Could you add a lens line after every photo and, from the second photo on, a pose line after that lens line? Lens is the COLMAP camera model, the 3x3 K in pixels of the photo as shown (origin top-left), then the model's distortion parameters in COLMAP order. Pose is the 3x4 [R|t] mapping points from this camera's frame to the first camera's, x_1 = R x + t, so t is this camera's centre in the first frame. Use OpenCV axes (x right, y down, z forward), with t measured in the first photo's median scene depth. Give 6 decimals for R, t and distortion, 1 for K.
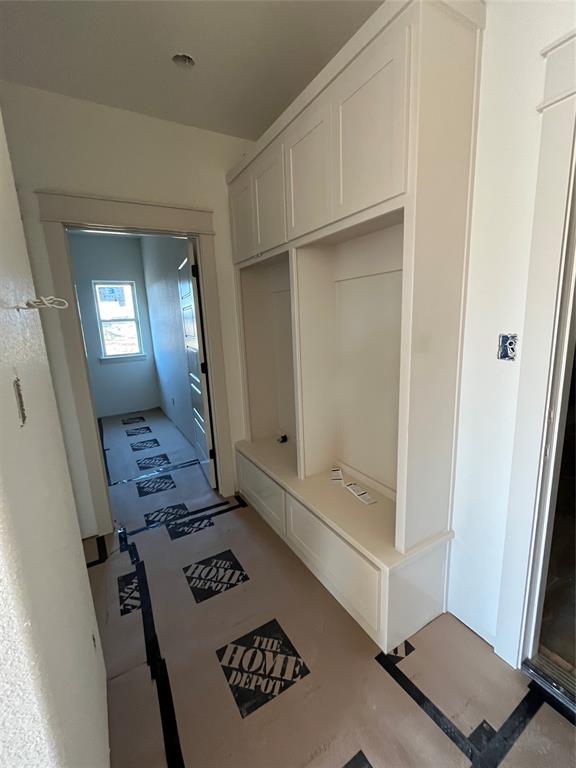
lens RADIAL K [[332.5, 0, 290.2], [0, 332.5, 381.0], [0, 0, 1]] dist [-0.008283, 0.001140]
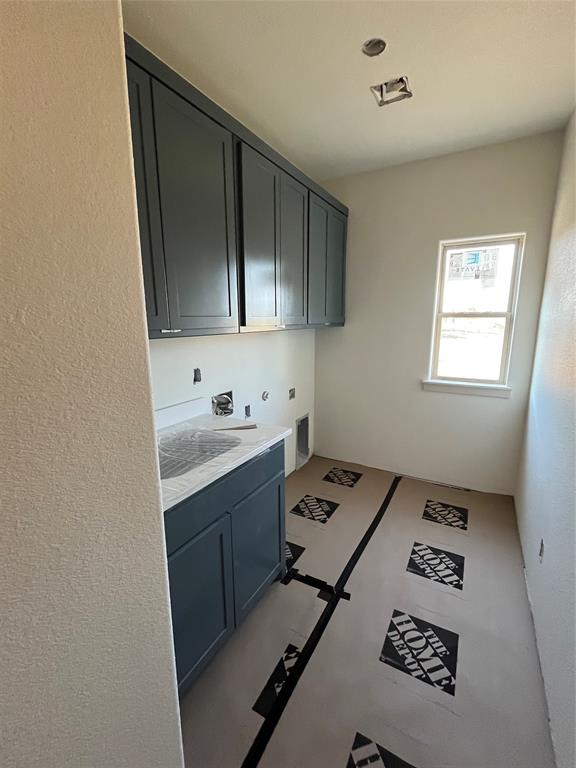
lens RADIAL K [[332.5, 0, 293.7], [0, 332.5, 385.1], [0, 0, 1]] dist [-0.008283, 0.001140]
pose [[0.495979, 0.208099, -0.843030, -0.192011], [-0.185327, 0.973857, 0.131361, -0.091275], [0.848327, 0.091084, 0.521579, 0.495804]]
